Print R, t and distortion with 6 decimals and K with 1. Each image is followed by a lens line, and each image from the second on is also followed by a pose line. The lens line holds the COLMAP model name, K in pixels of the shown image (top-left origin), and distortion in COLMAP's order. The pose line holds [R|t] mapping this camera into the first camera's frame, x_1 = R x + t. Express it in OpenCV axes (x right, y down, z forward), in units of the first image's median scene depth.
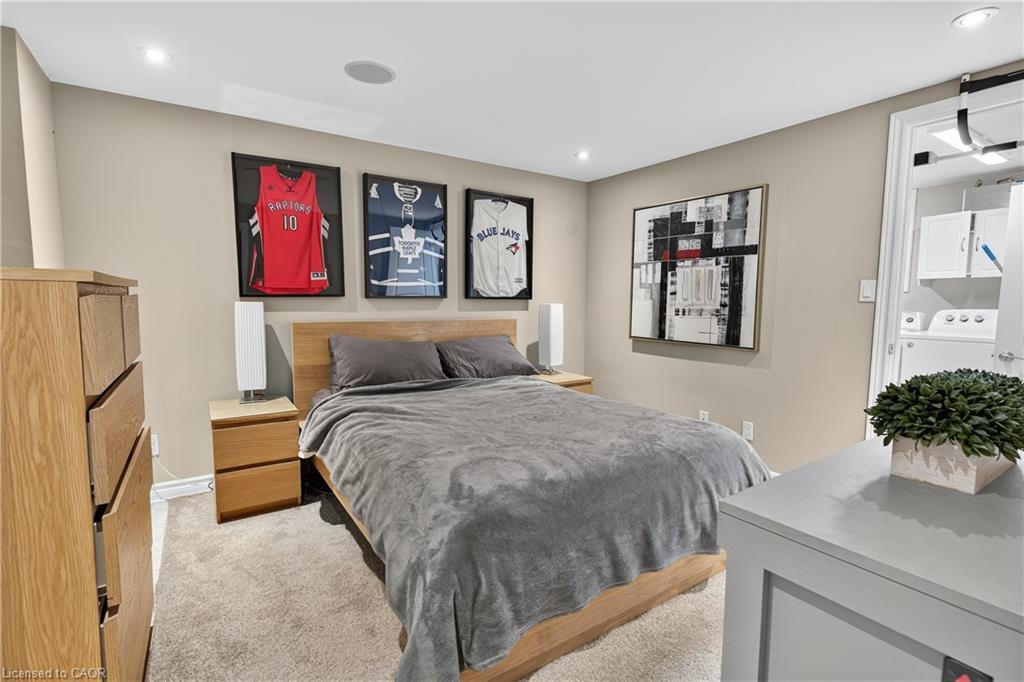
lens RADIAL K [[473.1, 0, 510.9], [0, 473.1, 341.4], [0, 0, 1]] dist [-0.001331, 0.000405]
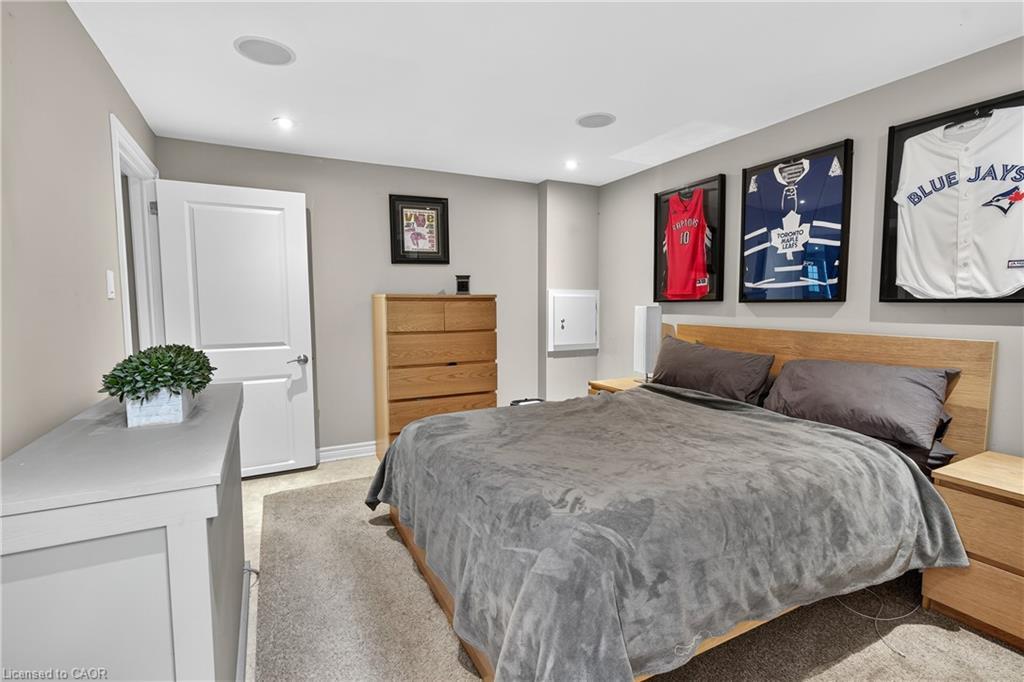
lens RADIAL K [[473.1, 0, 510.9], [0, 473.1, 341.4], [0, 0, 1]] dist [-0.001331, 0.000405]
pose [[-0.111443, 0.068158, -0.991431, 0.657832], [-0.098005, 0.992028, 0.079215, -0.043844], [0.988927, 0.105993, -0.103875, 0.640896]]
